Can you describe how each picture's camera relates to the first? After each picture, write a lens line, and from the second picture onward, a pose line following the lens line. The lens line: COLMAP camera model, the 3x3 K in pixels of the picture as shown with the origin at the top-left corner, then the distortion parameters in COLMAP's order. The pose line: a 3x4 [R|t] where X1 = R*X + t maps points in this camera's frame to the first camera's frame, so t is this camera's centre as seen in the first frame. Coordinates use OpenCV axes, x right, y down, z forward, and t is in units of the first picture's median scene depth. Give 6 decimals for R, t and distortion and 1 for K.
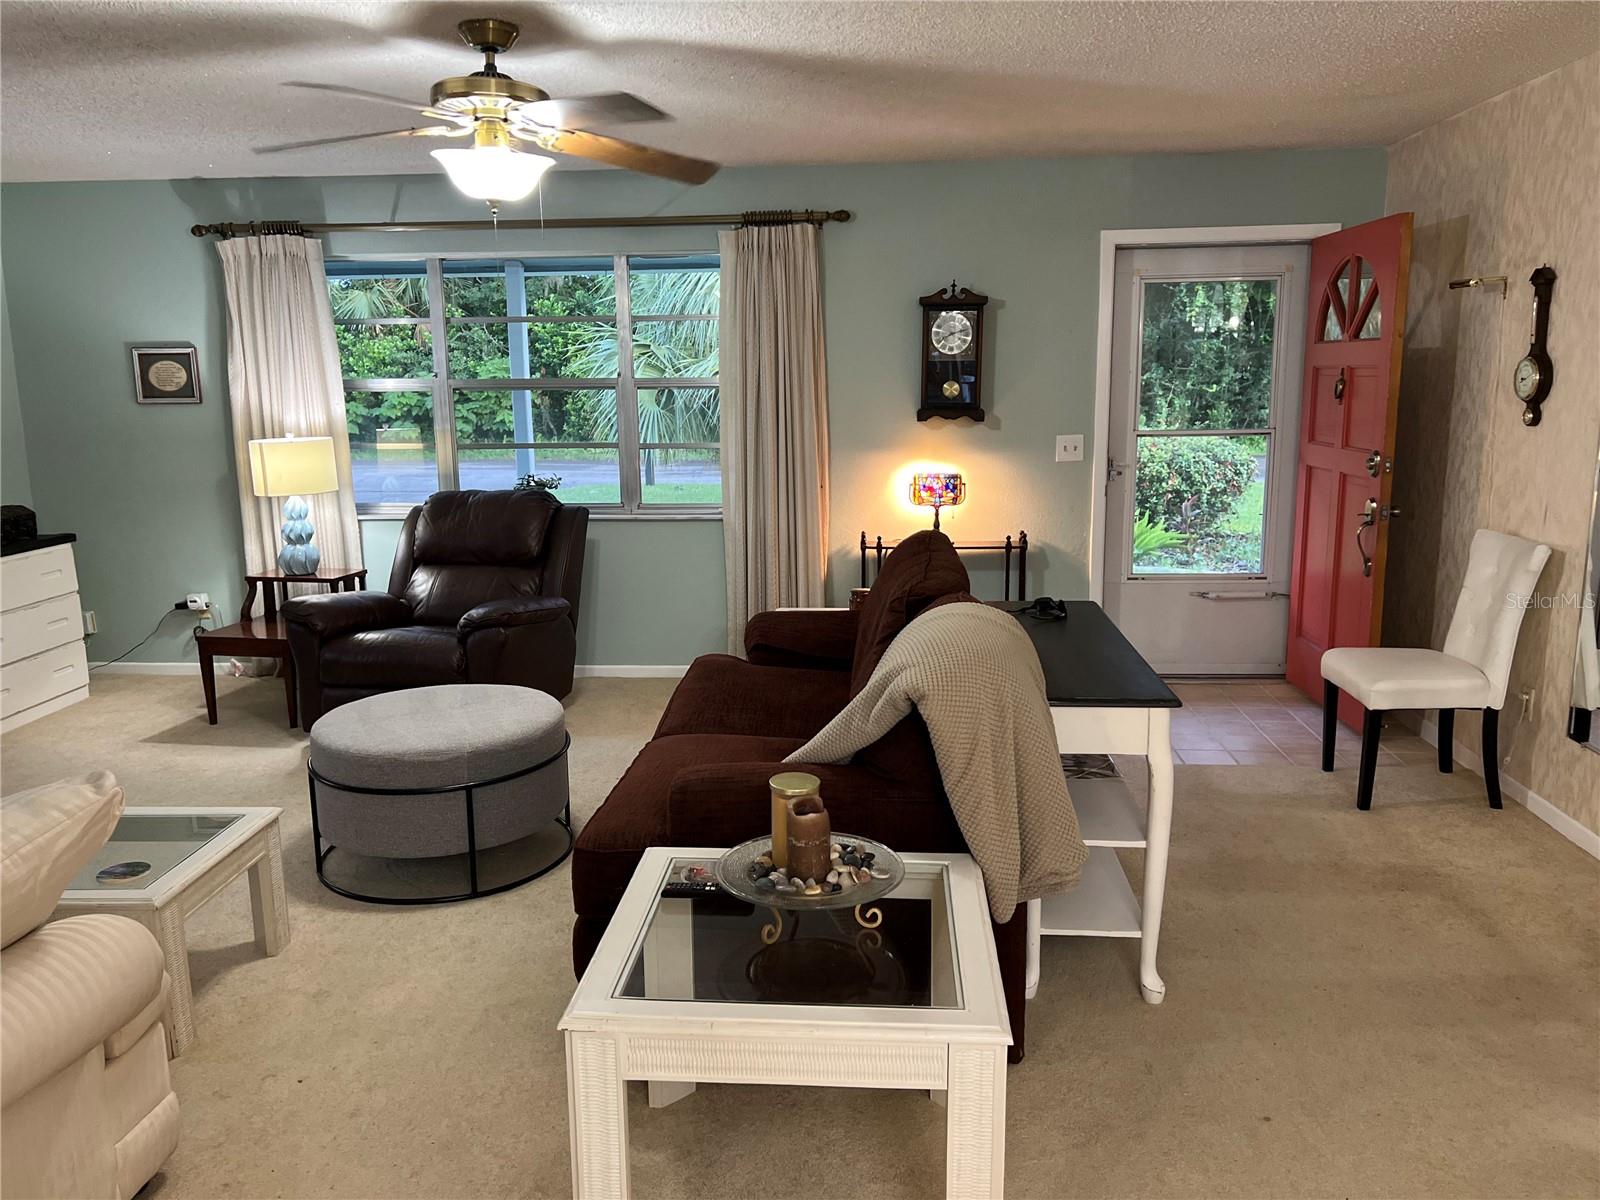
lens RADIAL K [[1223.4, 0, 796.4], [0, 1223.4, 599.5], [0, 0, 1]] dist [0.083148, -0.075797]
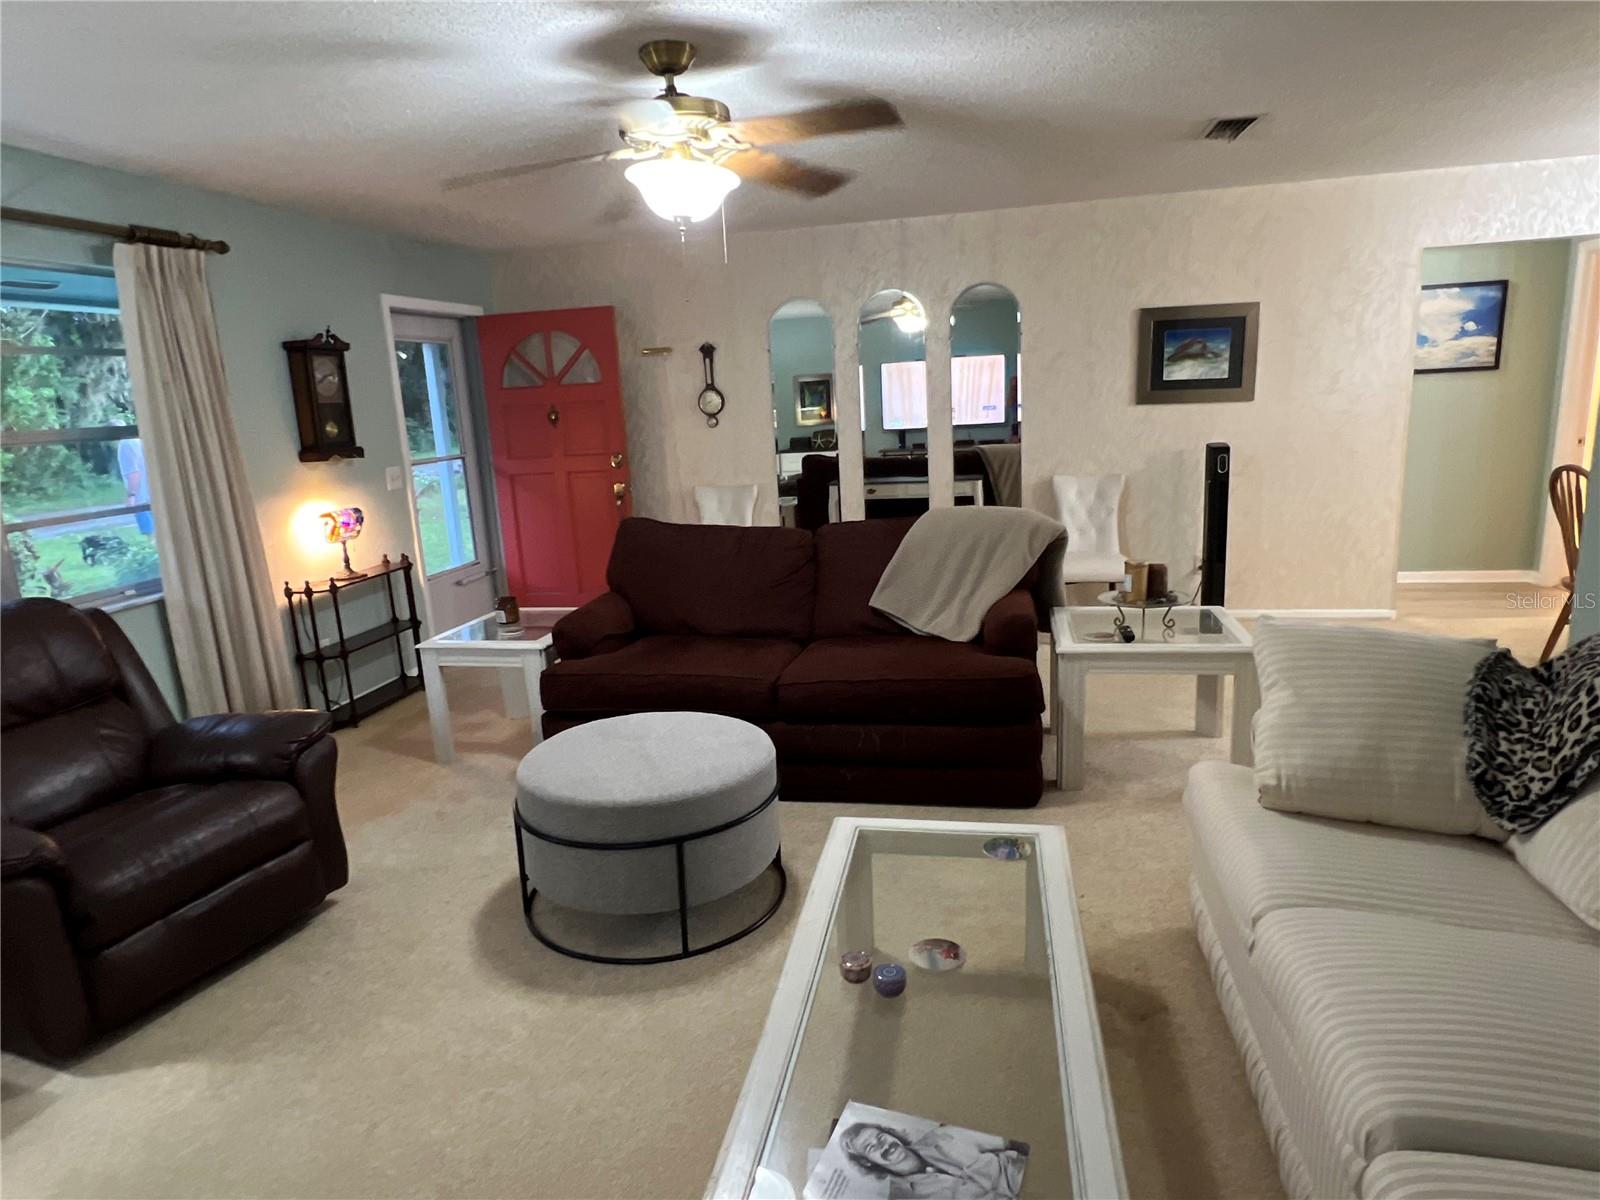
lens RADIAL K [[975.4, 0, 801.5], [0, 975.4, 603.9], [0, 0, 1]] dist [0.005490, 0.001843]
pose [[0.161474, -0.204612, 0.965433, -0.639051], [0.232586, 0.958604, 0.164263, -0.071106], [-0.959078, 0.198022, 0.202380, 0.469853]]
